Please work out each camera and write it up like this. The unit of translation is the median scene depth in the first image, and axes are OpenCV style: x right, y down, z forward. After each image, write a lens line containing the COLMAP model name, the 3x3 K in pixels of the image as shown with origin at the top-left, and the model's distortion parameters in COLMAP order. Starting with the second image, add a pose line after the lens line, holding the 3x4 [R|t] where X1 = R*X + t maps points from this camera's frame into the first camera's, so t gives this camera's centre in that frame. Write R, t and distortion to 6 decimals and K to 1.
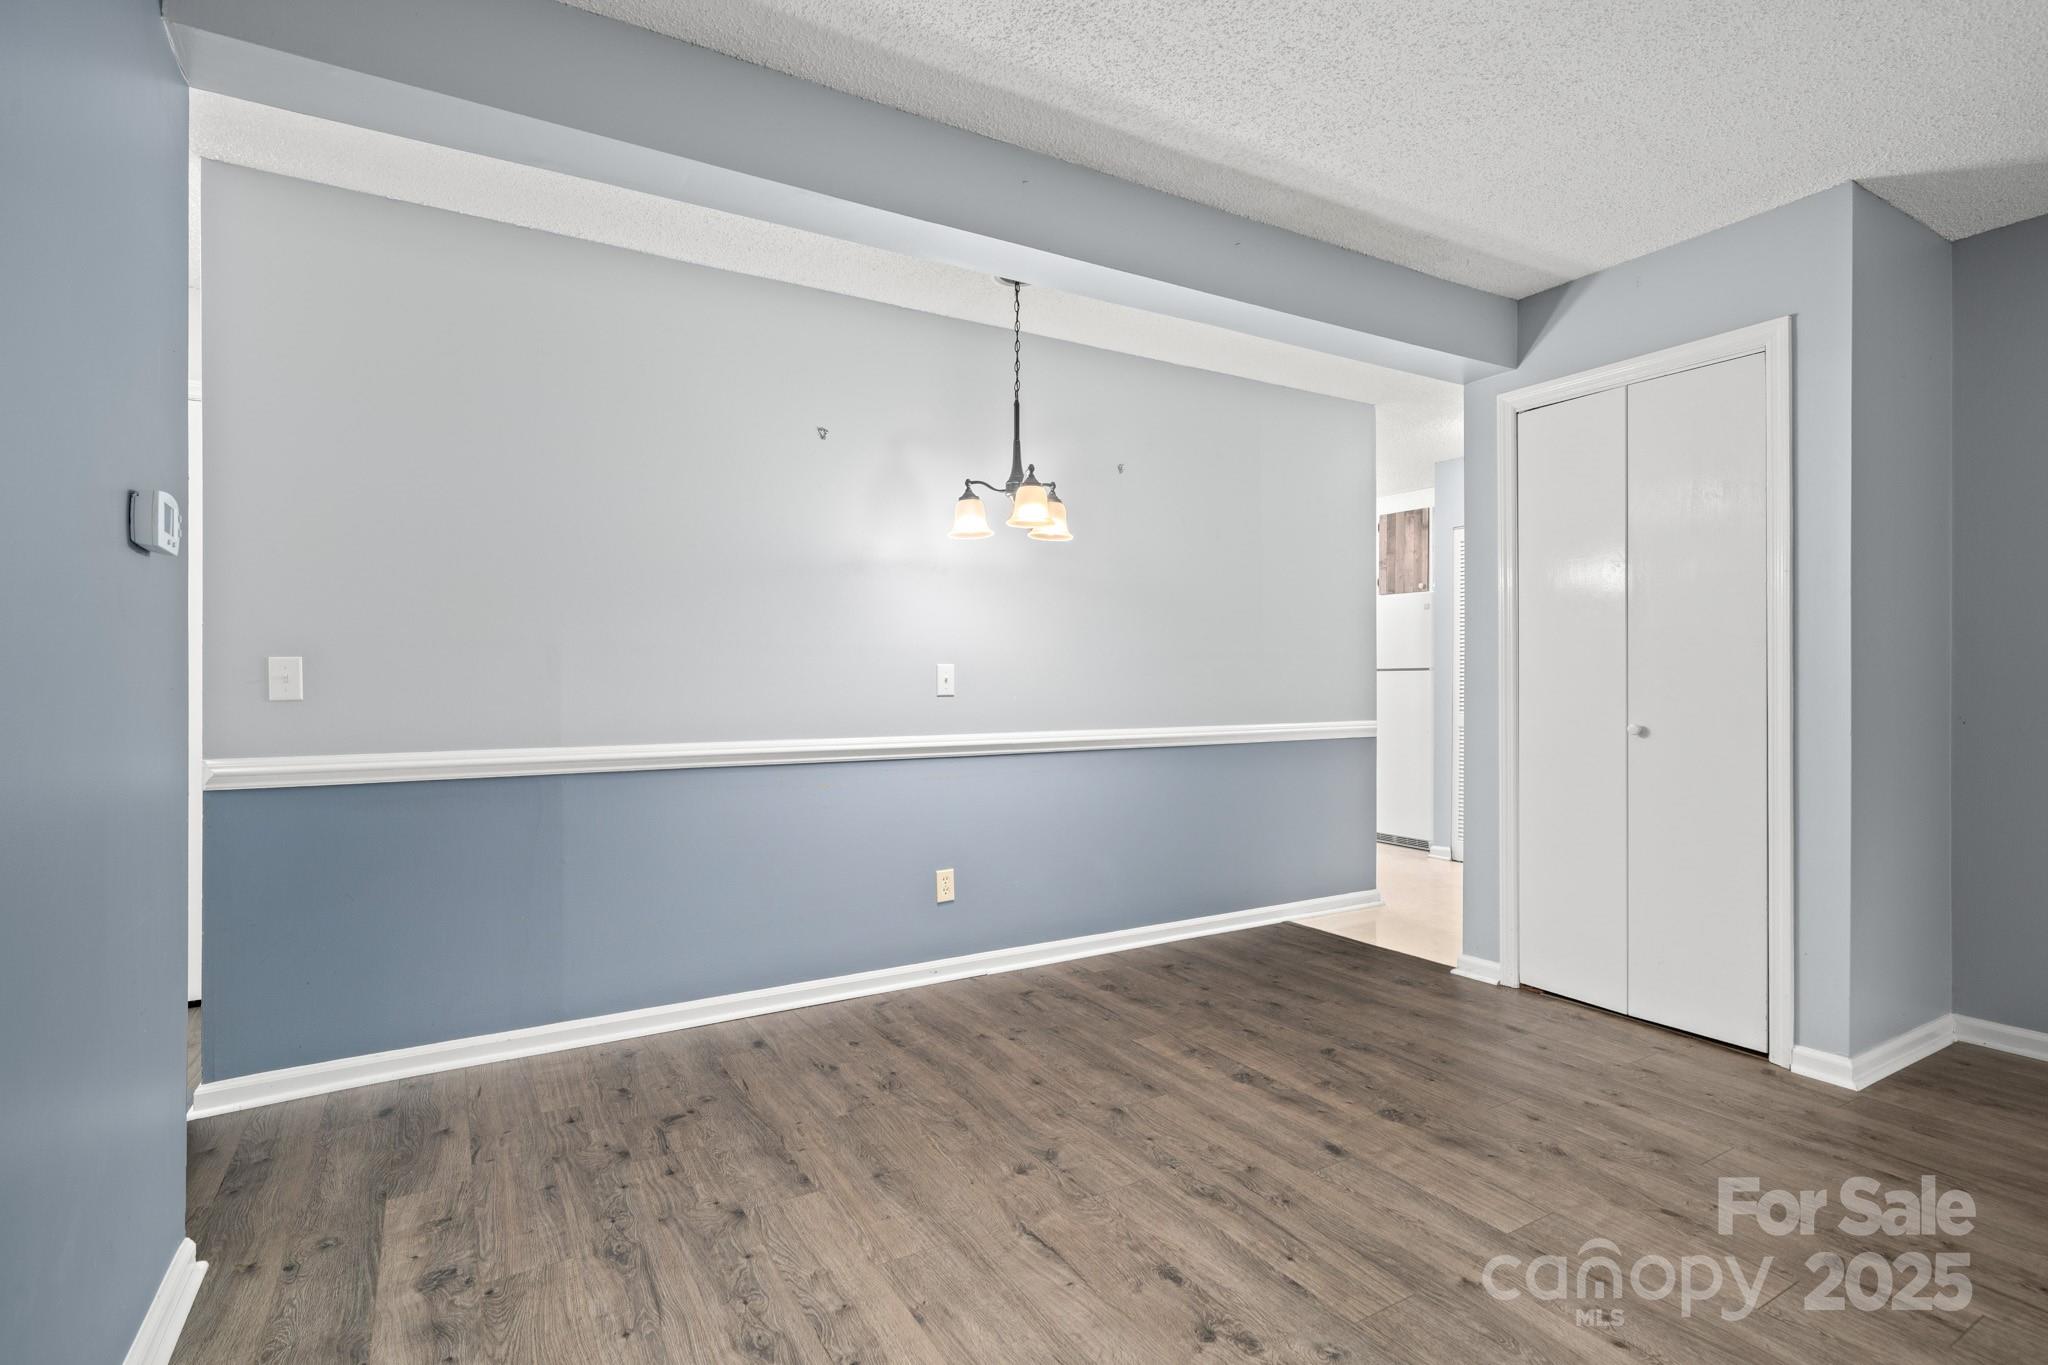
lens RADIAL K [[964.7, 0, 1001.8], [0, 964.7, 689.8], [0, 0, 1]] dist [-0.020620, 0.001185]
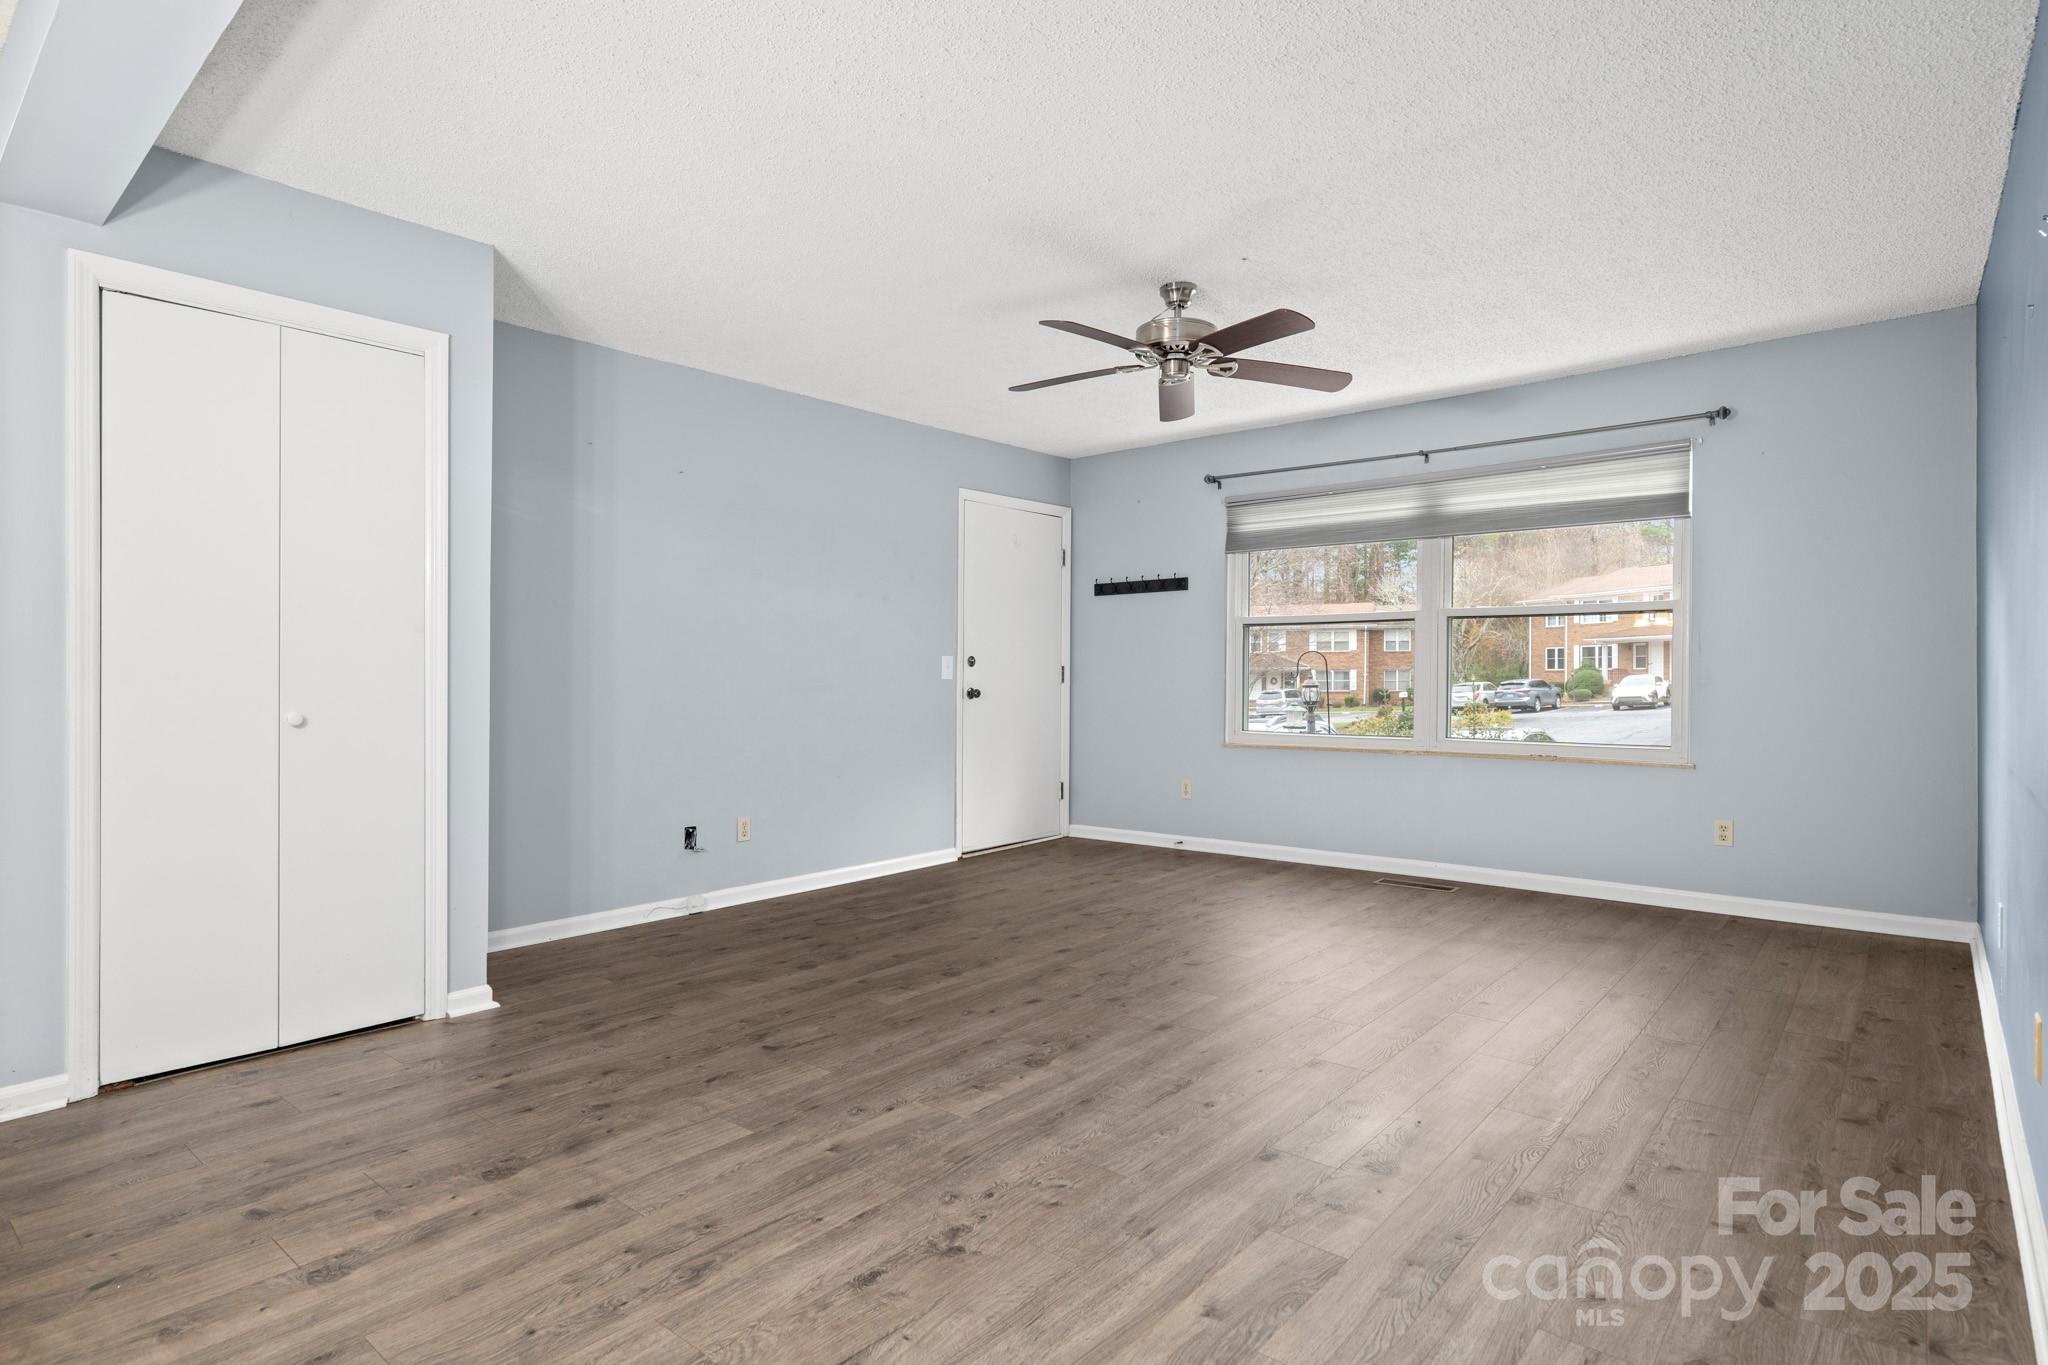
lens RADIAL K [[1053.4, 0, 1022.1], [0, 1053.4, 678.9], [0, 0, 1]] dist [0.002112, 0.000791]
pose [[-0.338669, 0.000757, 0.940905, -0.685732], [0.010882, 0.999936, 0.003113, 0.008478], [-0.940843, 0.011293, -0.338656, 0.953199]]
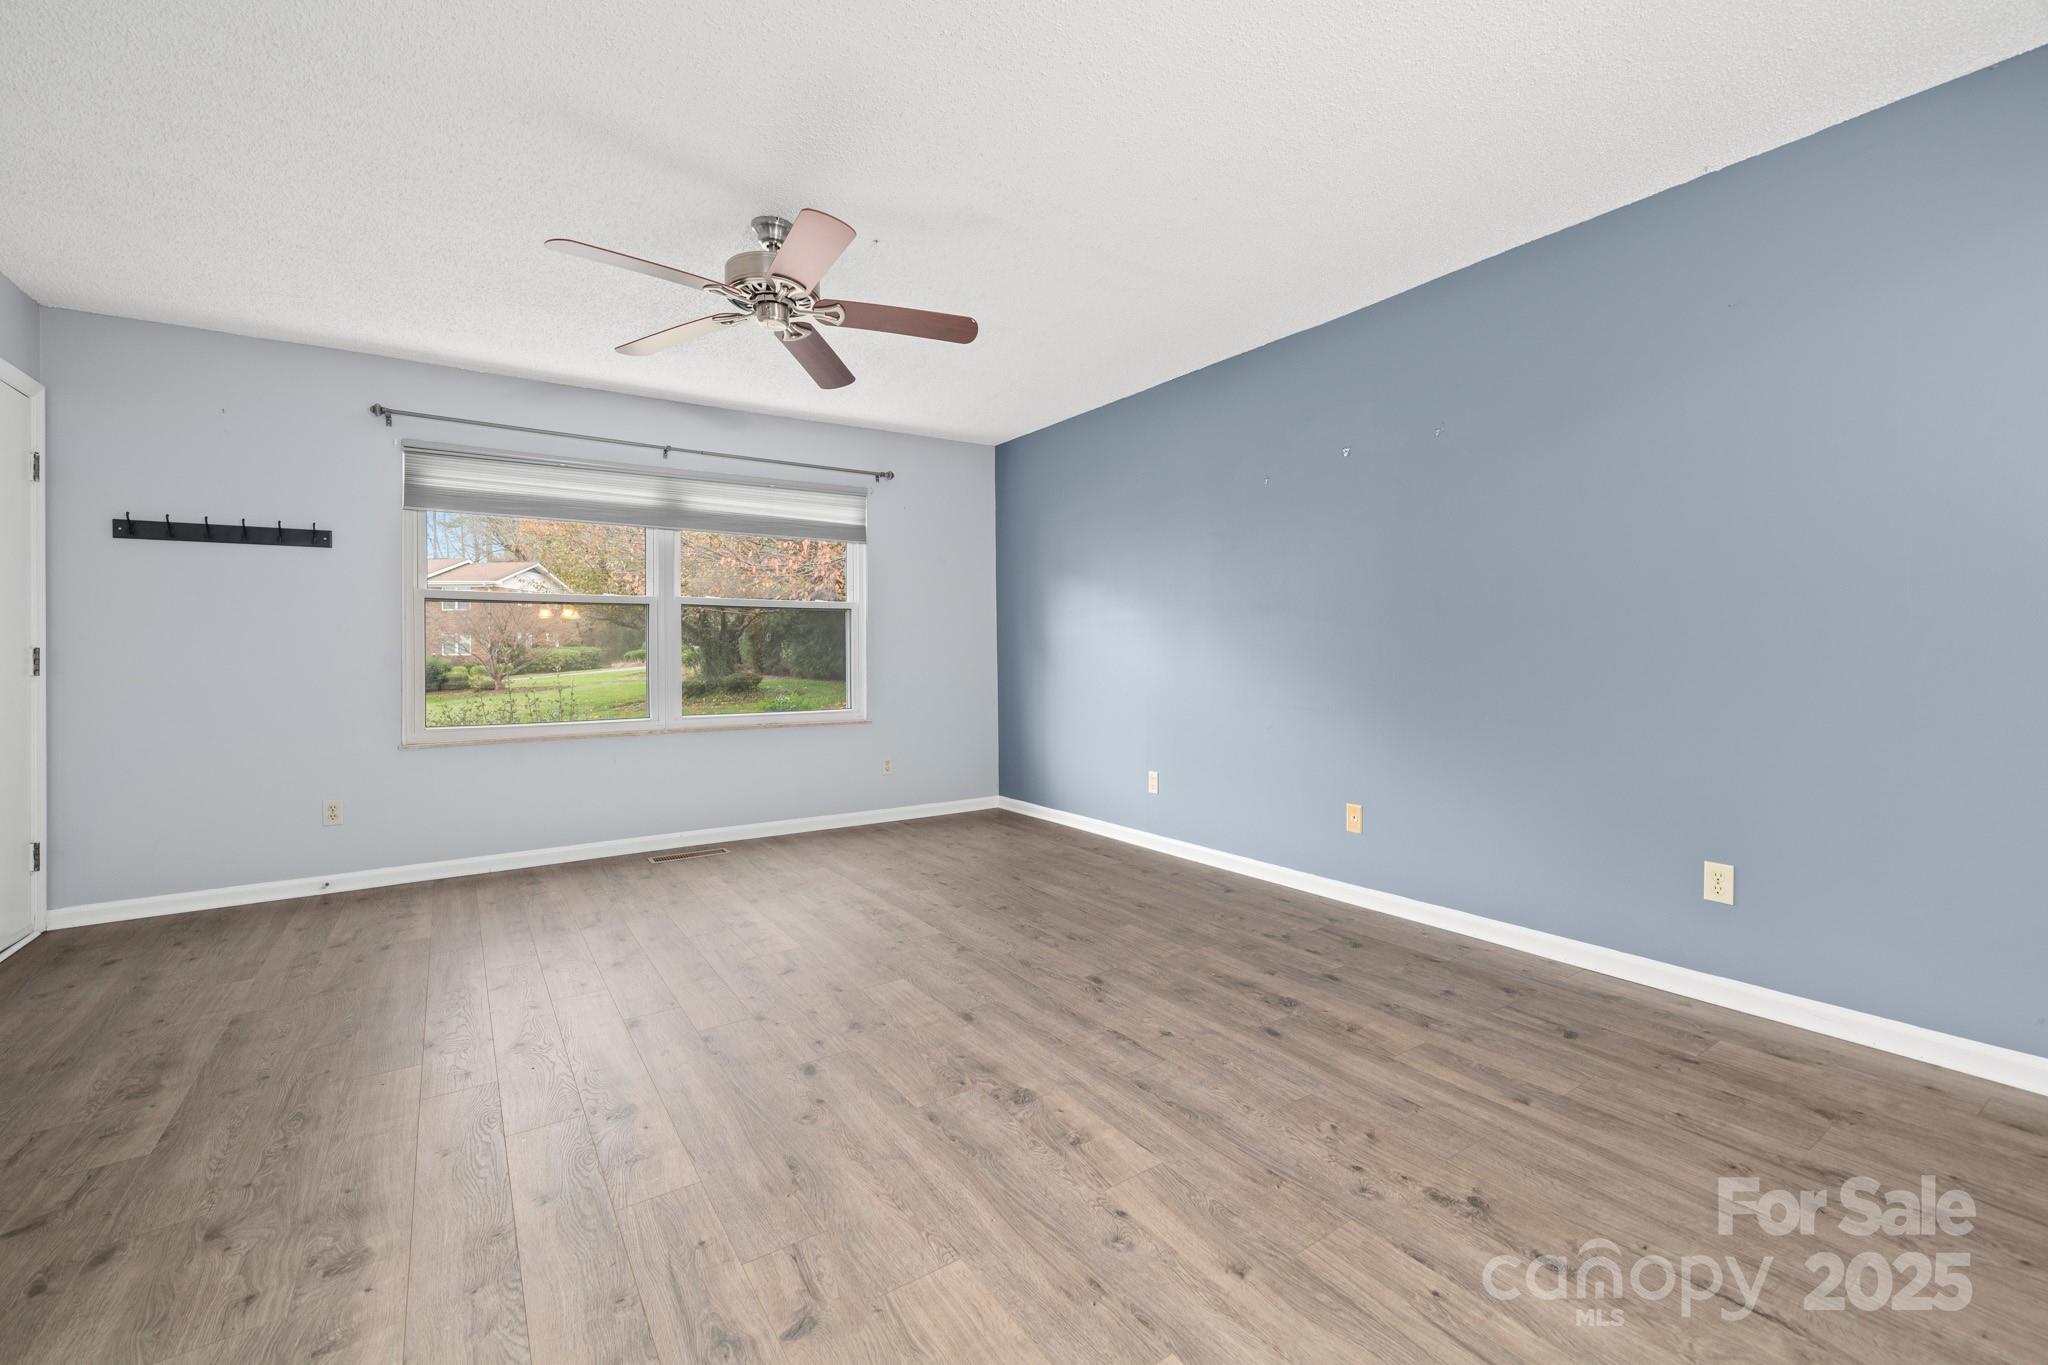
lens RADIAL K [[860.3, 0, 1020.7], [0, 860.3, 653.0], [0, 0, 1]] dist [-0.003306, 0.000040]
pose [[-0.997766, 0.012103, -0.065708, 0.584414], [0.011833, 0.999920, 0.004502, 0.006571], [0.065757, 0.003715, -0.997829, 1.419064]]
